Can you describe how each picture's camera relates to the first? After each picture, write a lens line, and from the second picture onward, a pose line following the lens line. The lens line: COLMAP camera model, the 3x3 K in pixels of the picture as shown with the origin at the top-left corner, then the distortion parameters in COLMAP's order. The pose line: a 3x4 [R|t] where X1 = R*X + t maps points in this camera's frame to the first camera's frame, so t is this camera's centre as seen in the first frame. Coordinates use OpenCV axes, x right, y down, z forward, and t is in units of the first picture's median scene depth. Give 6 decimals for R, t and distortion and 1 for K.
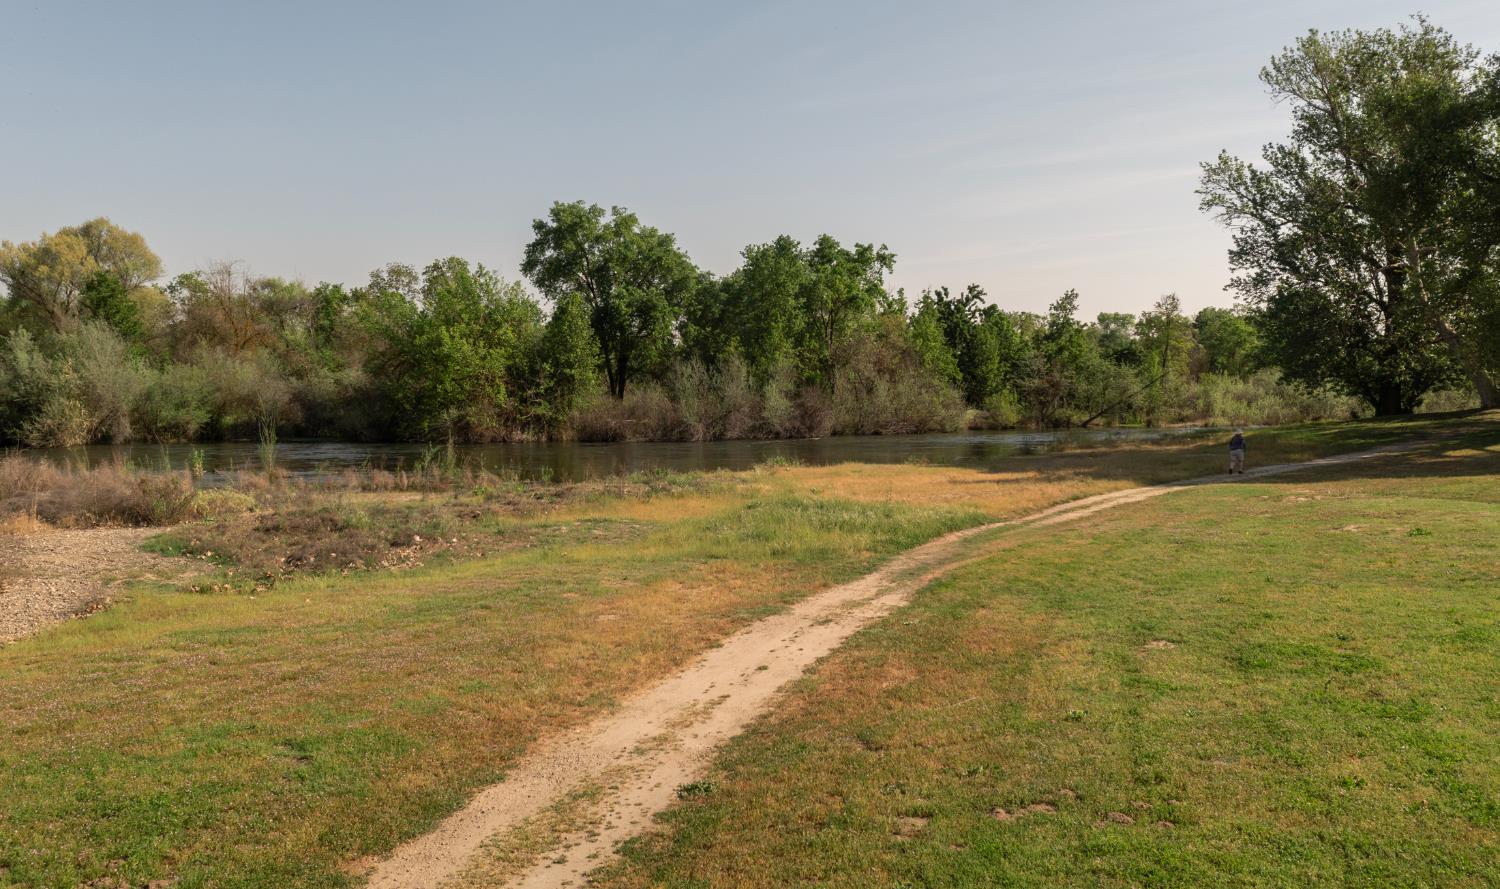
lens RADIAL K [[1200.2, 0, 747.4], [0, 1200.2, 394.1], [0, 0, 1]] dist [-0.003746, 0.004815]
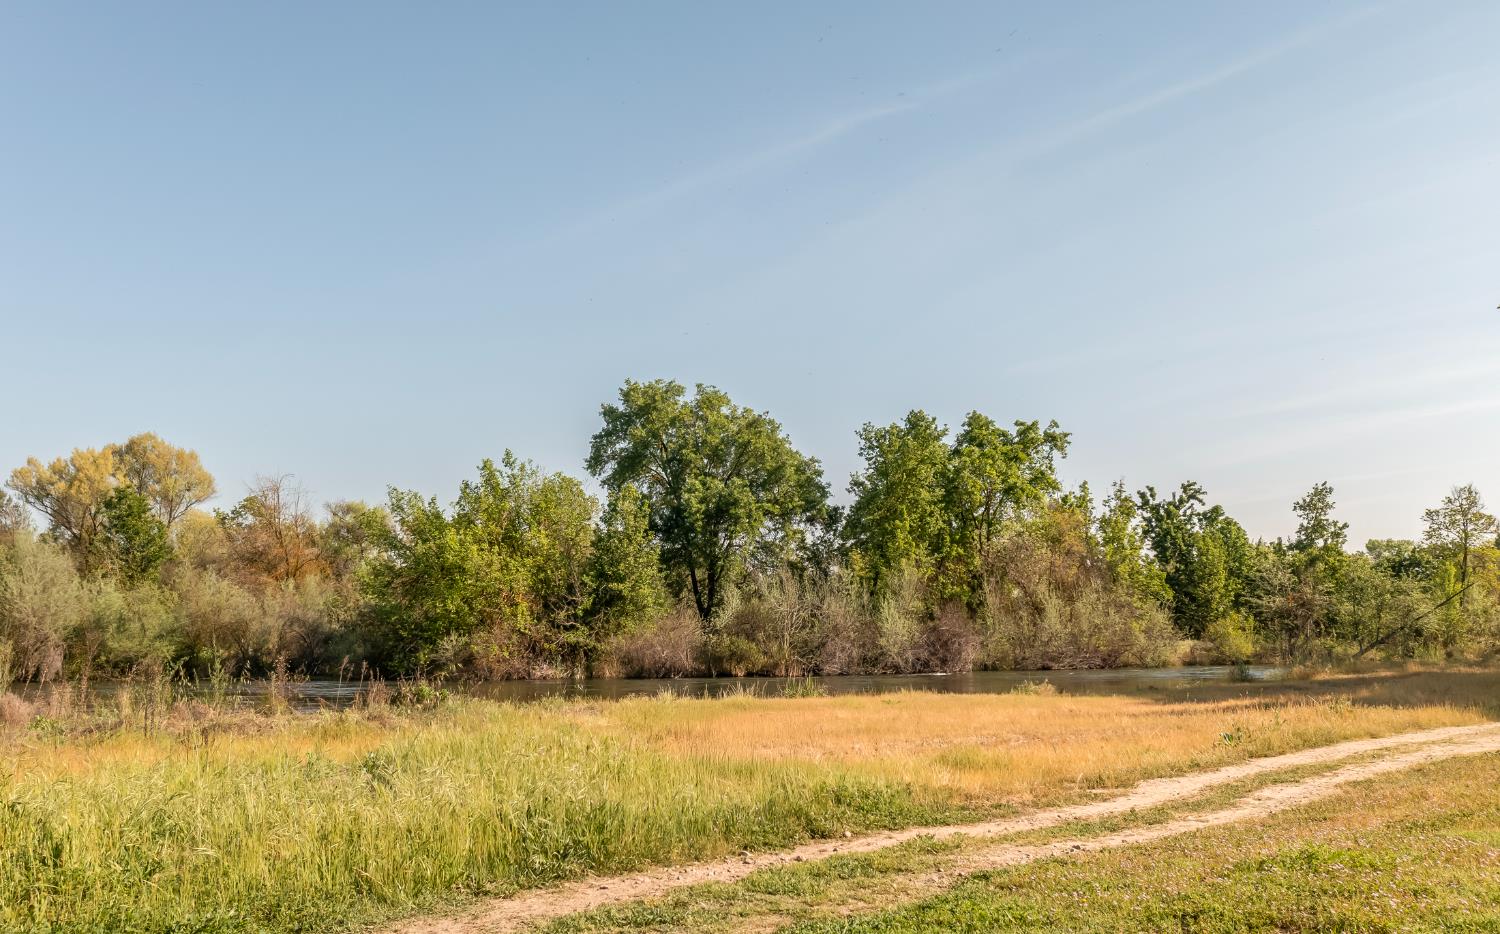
lens RADIAL K [[1225.2, 0, 753.2], [0, 1225.2, 499.7], [0, 0, 1]] dist [-0.001570, -0.001834]
pose [[0.983357, -0.031251, -0.178976, 0.067268], [0.008725, 0.992082, -0.125288, 0.021710], [0.181475, 0.121641, 0.975843, 0.224420]]
